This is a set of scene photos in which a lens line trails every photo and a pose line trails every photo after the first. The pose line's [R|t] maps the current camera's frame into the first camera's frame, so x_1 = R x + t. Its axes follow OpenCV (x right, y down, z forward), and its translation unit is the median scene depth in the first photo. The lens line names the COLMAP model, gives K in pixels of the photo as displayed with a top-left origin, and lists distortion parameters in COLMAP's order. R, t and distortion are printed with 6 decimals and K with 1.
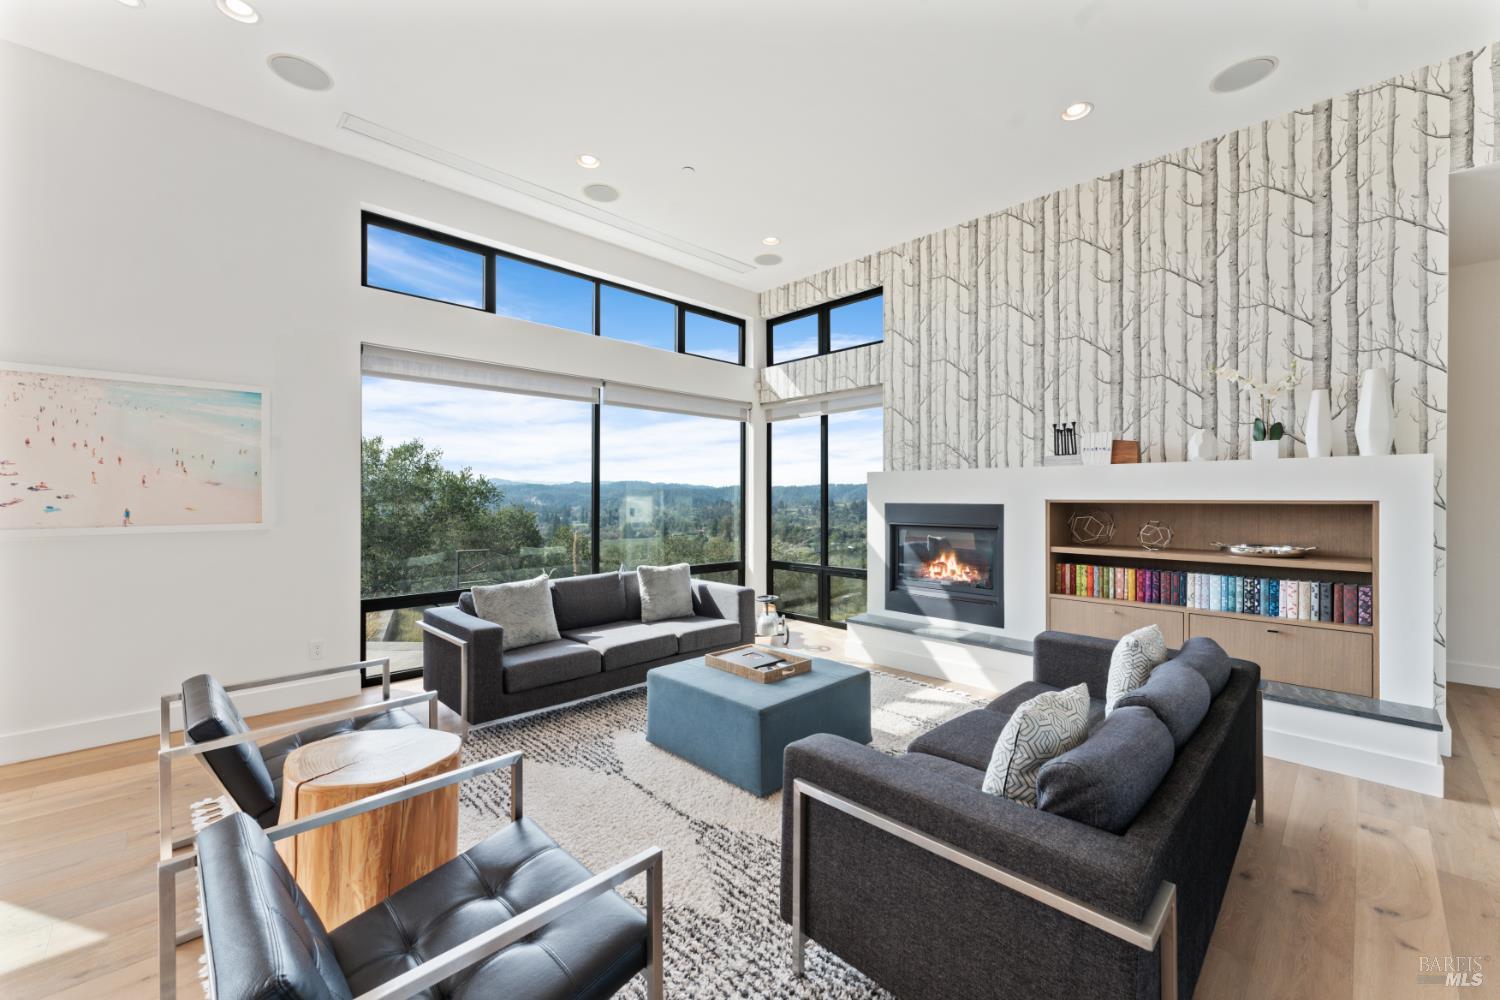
lens RADIAL K [[599.0, 0, 746.6], [0, 599.0, 500.1], [0, 0, 1]] dist [0.000553, -0.000738]
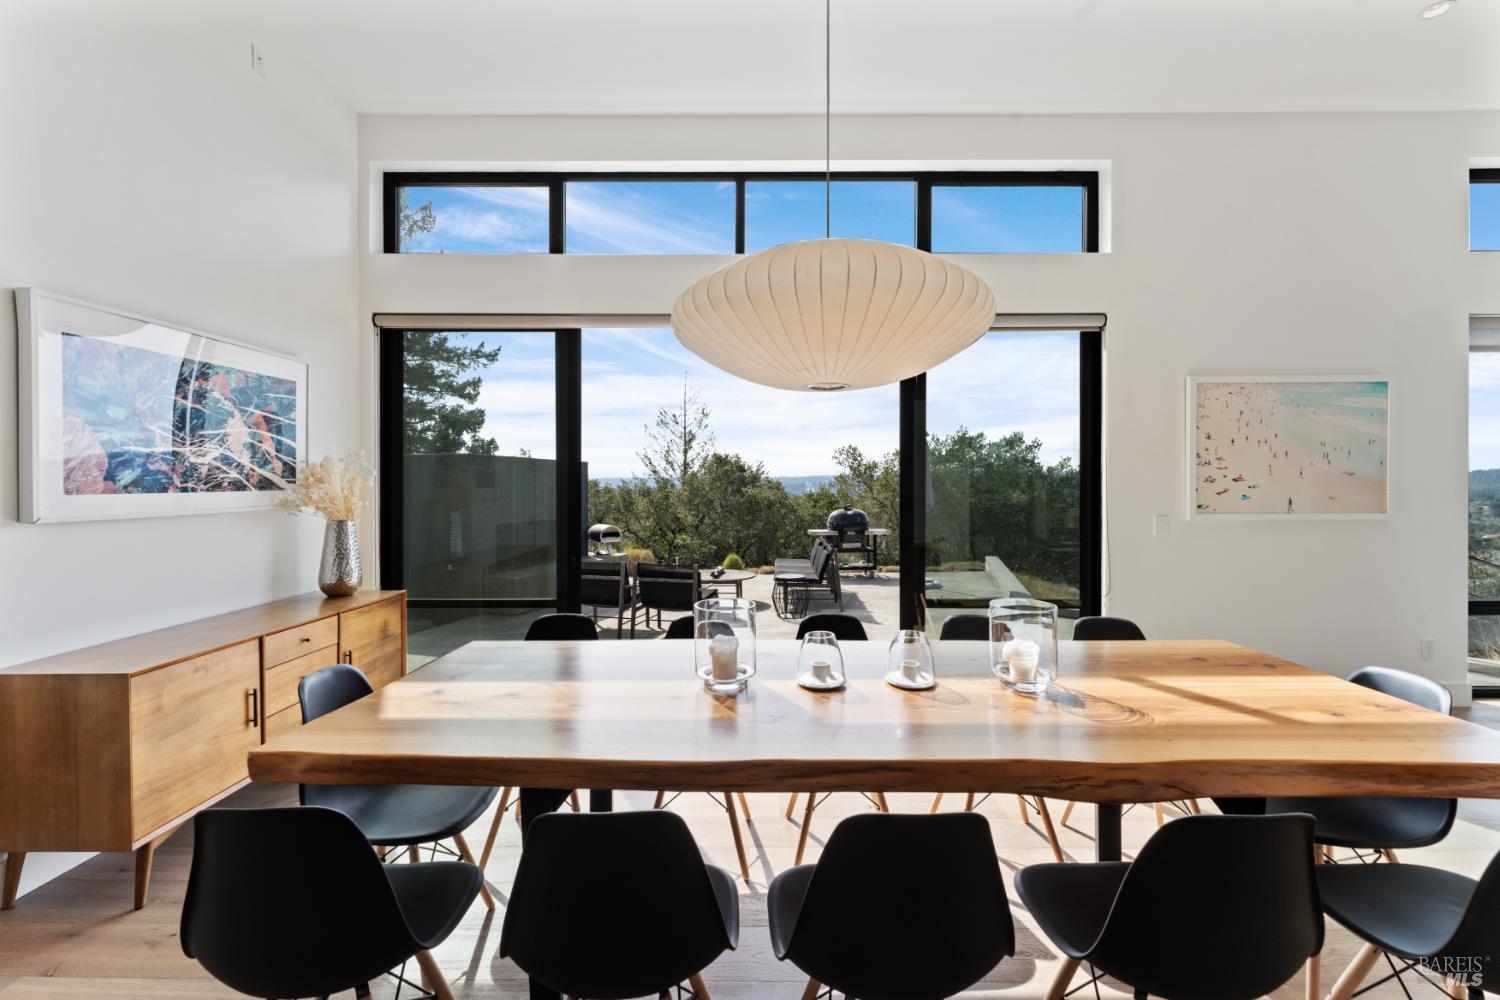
lens RADIAL K [[599.0, 0, 751.9], [0, 599.0, 494.2], [0, 0, 1]] dist [0.000553, -0.000738]
pose [[0.715856, 0.005034, -0.698230, -0.869195], [0.000016, 0.999974, 0.007225, 0.000553], [0.698248, -0.005183, 0.715837, -0.441512]]
